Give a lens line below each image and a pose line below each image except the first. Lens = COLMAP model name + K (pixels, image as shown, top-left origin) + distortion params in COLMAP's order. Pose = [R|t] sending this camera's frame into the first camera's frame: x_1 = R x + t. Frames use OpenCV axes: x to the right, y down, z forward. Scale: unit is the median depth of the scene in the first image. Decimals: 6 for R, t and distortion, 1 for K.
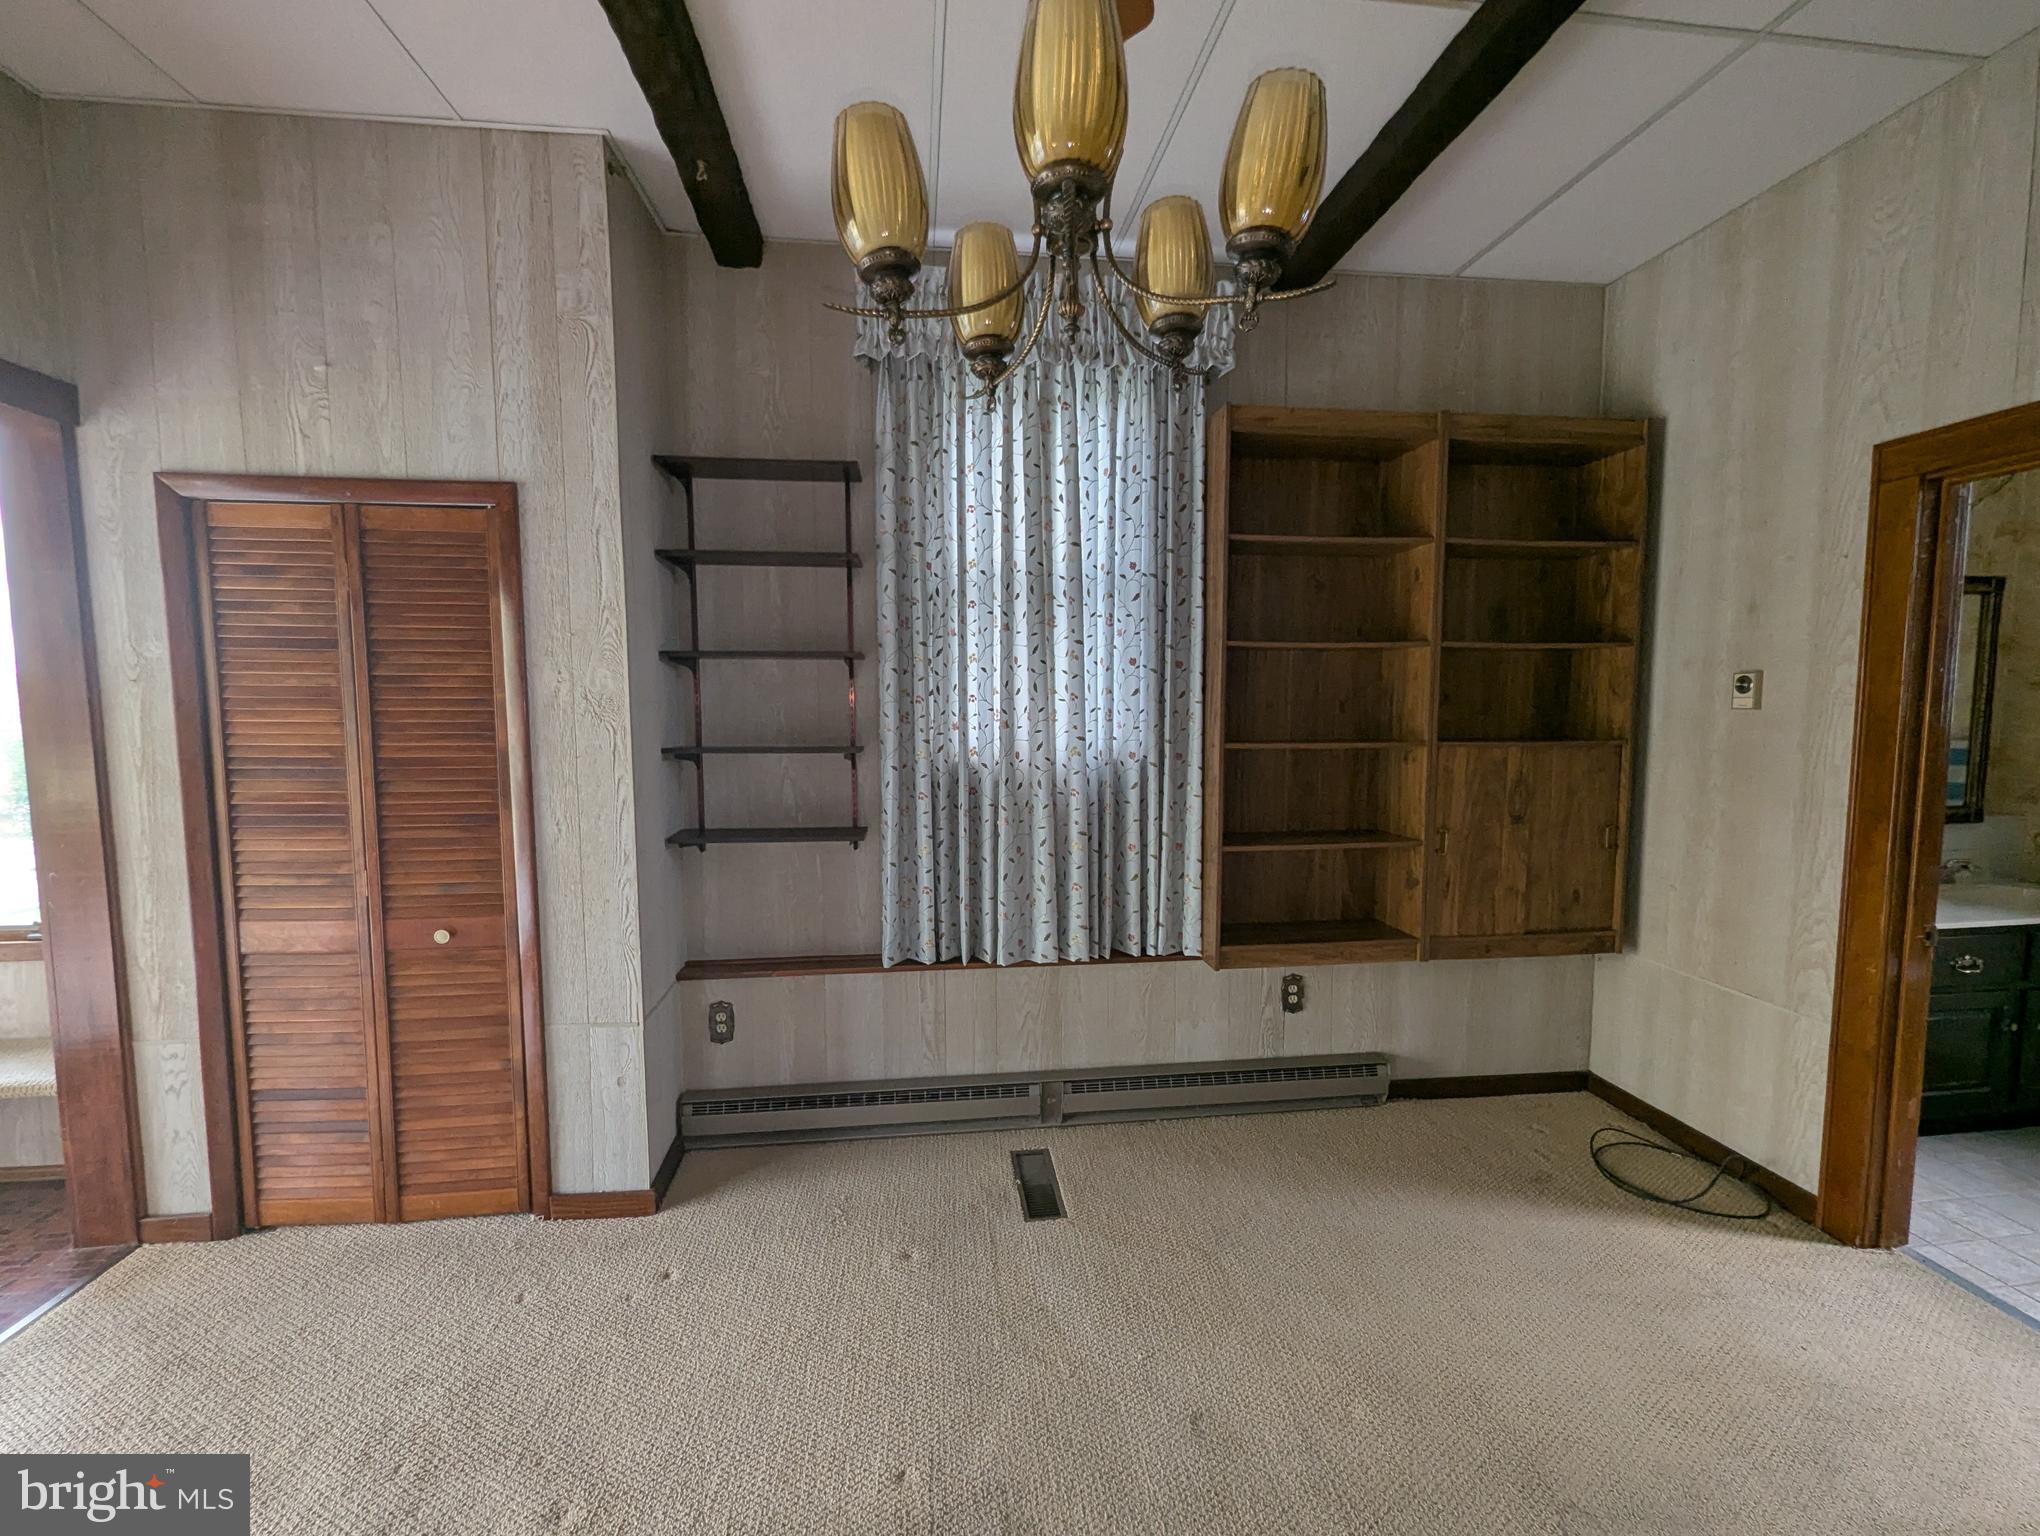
lens RADIAL K [[847.1, 0, 1008.6], [0, 847.1, 772.1], [0, 0, 1]] dist [0.000993, -0.000590]
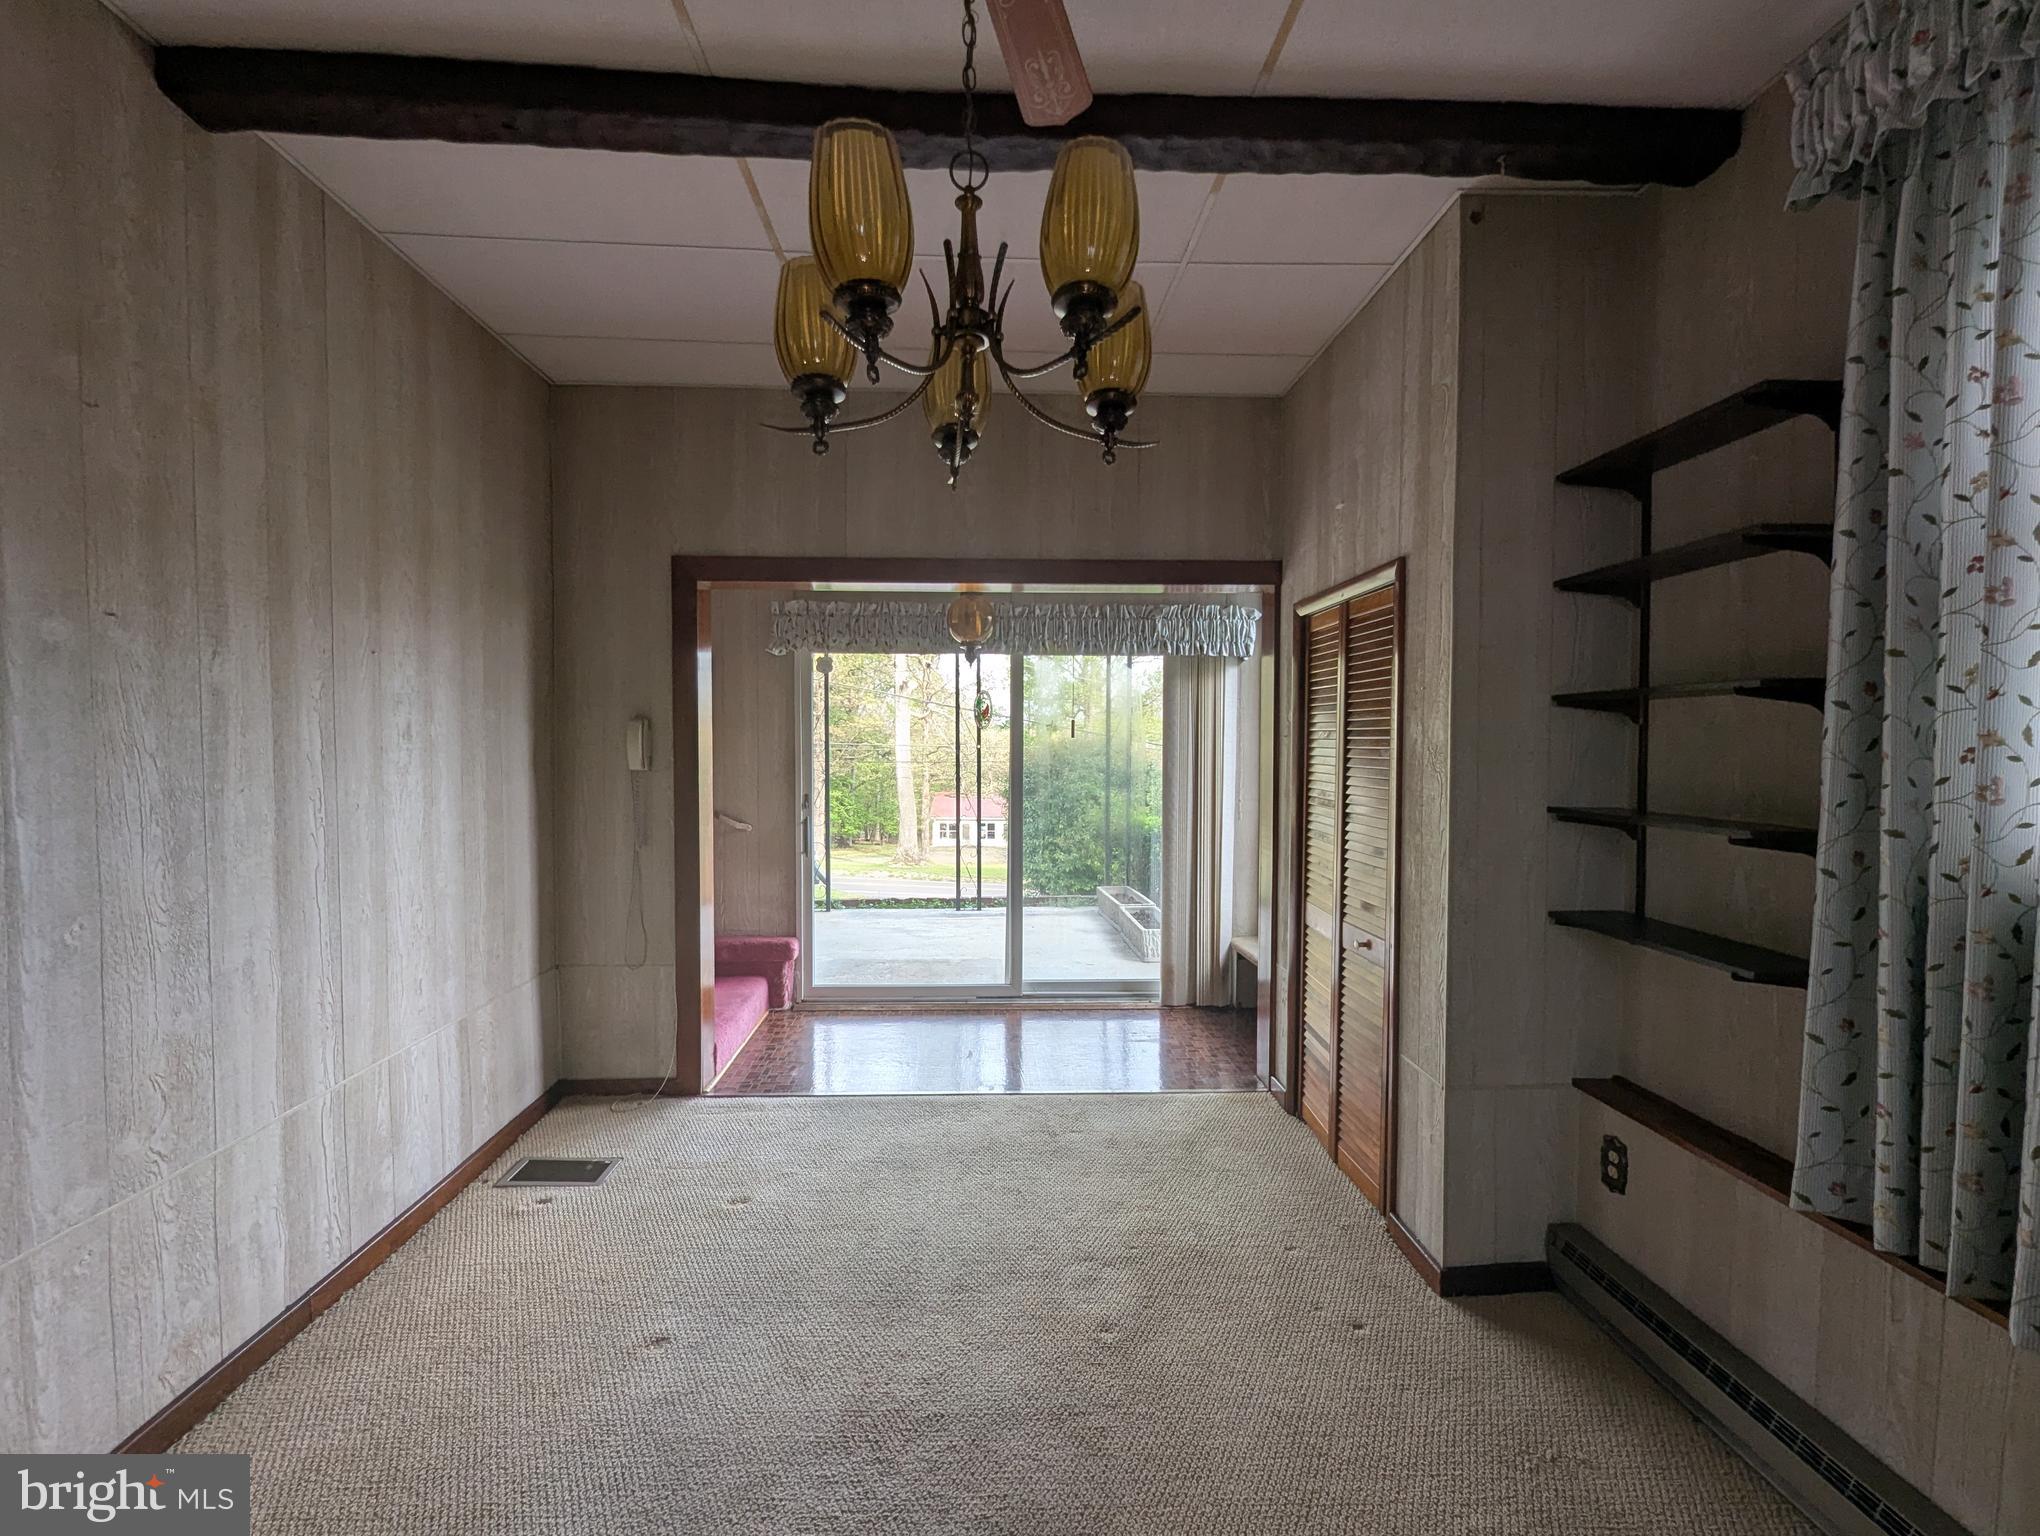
lens RADIAL K [[847.1, 0, 1008.6], [0, 847.1, 772.1], [0, 0, 1]] dist [0.000993, -0.000590]
pose [[-0.057984, 0.033993, -0.997739, 0.465298], [-0.084547, 0.995662, 0.038836, -0.048100], [0.994731, 0.086608, -0.054859, 0.461777]]
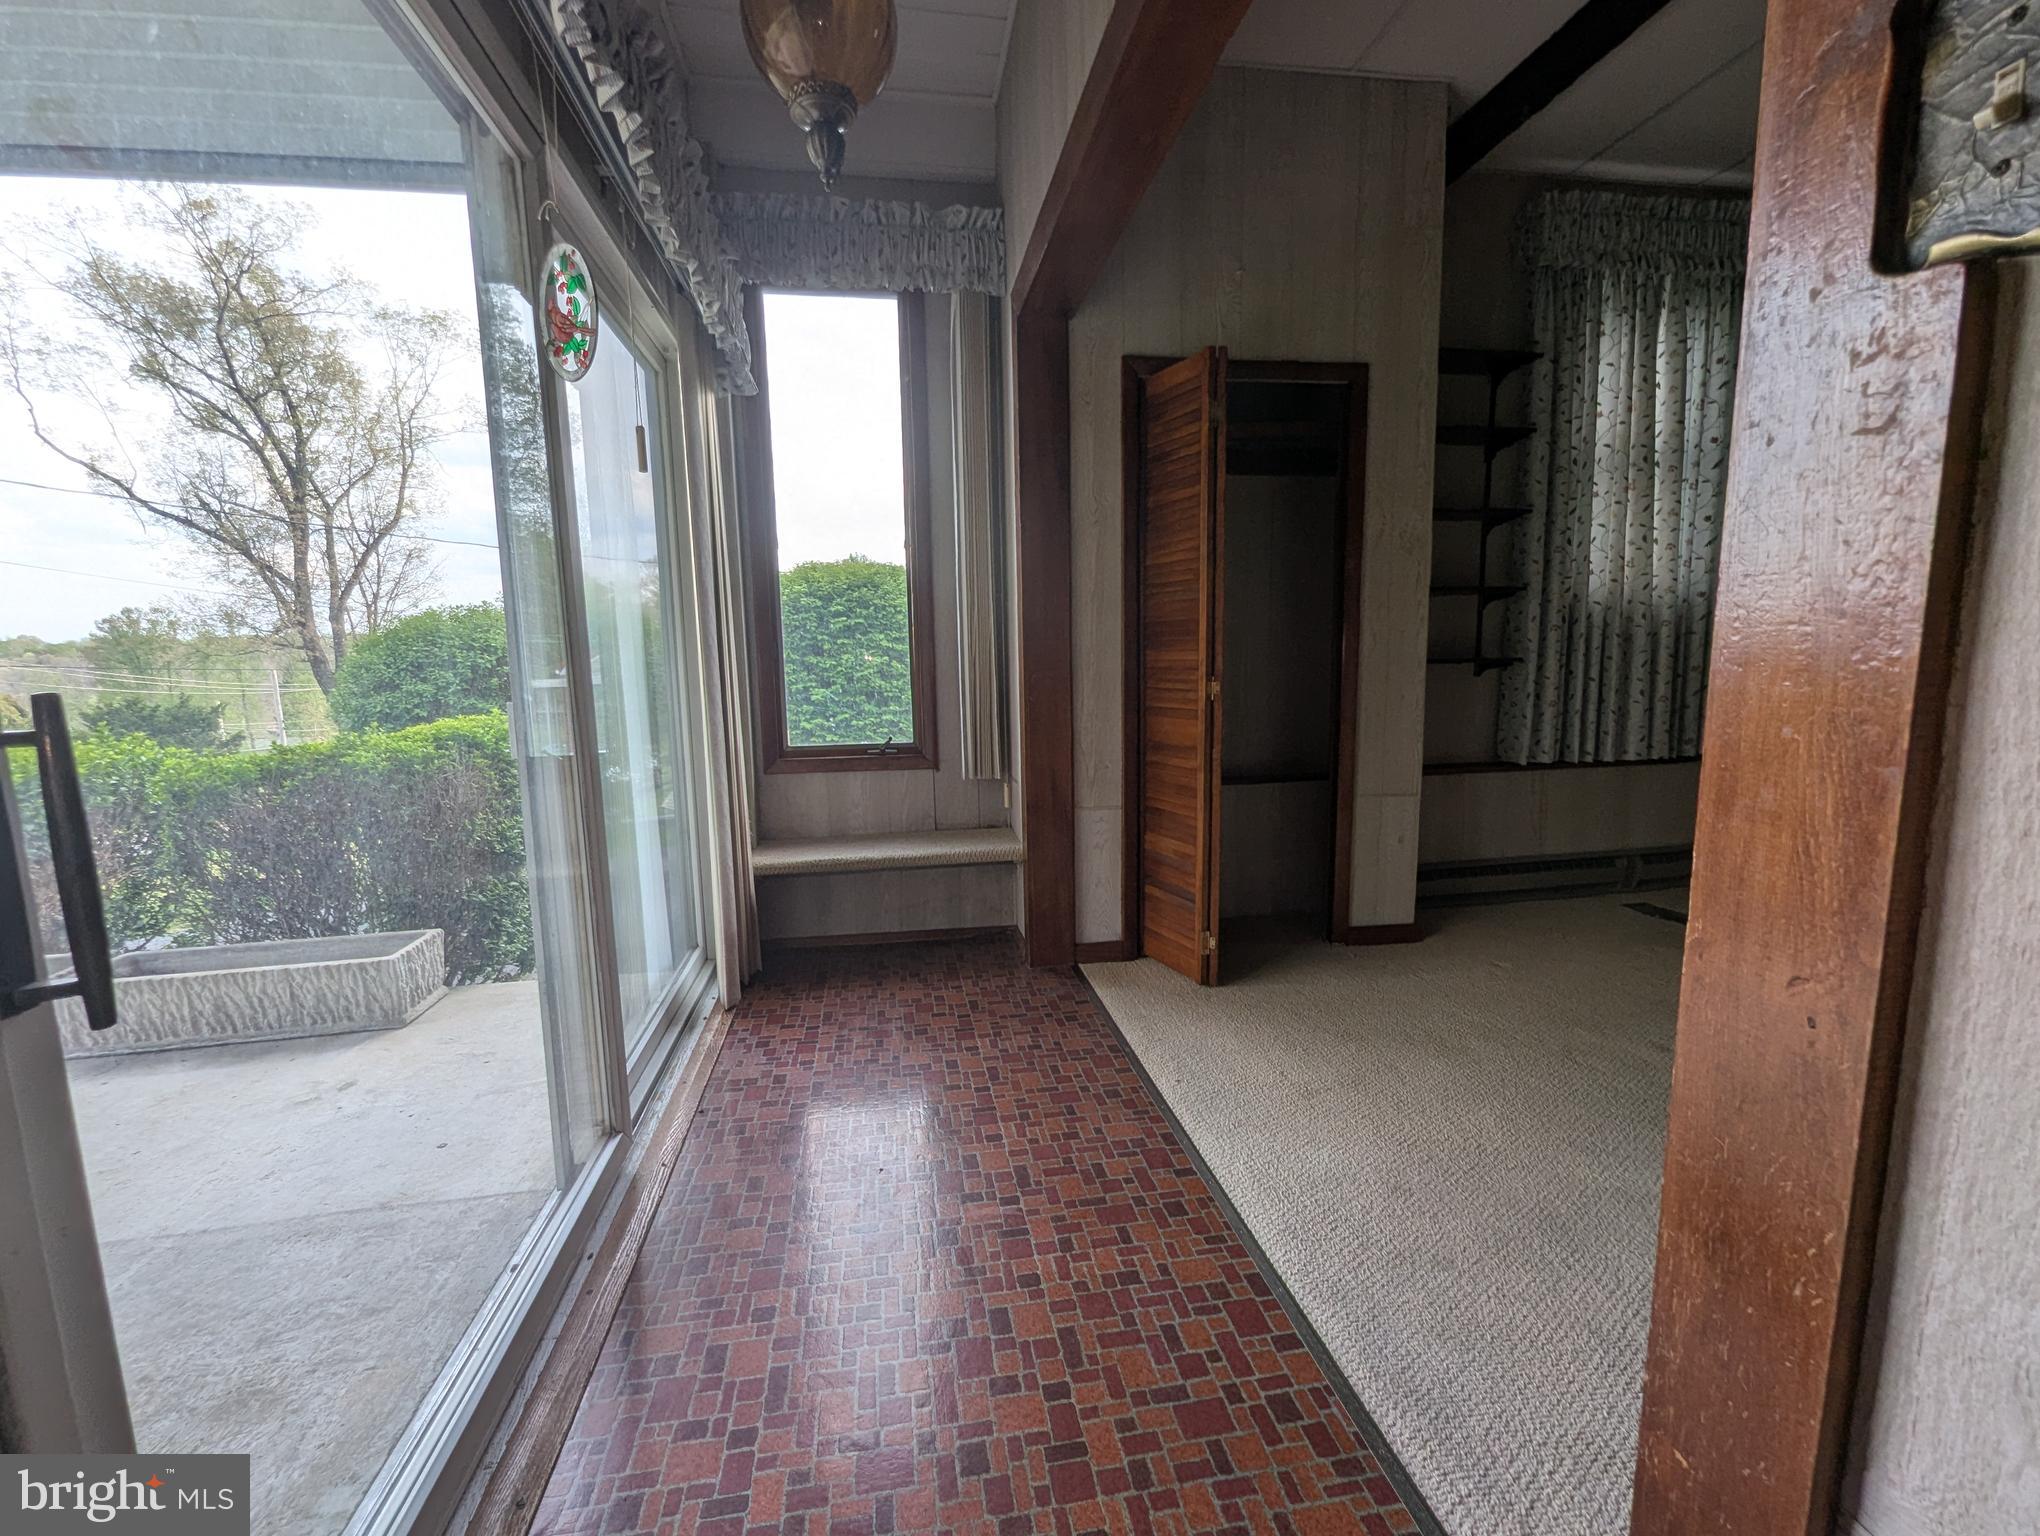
lens RADIAL K [[847.1, 0, 1008.6], [0, 847.1, 772.1], [0, 0, 1]] dist [0.000993, -0.000590]
pose [[0.998818, -0.025718, 0.041256, -1.033602], [0.023525, 0.998328, 0.052794, 0.167560], [-0.042544, -0.051761, 0.997753, -0.247242]]
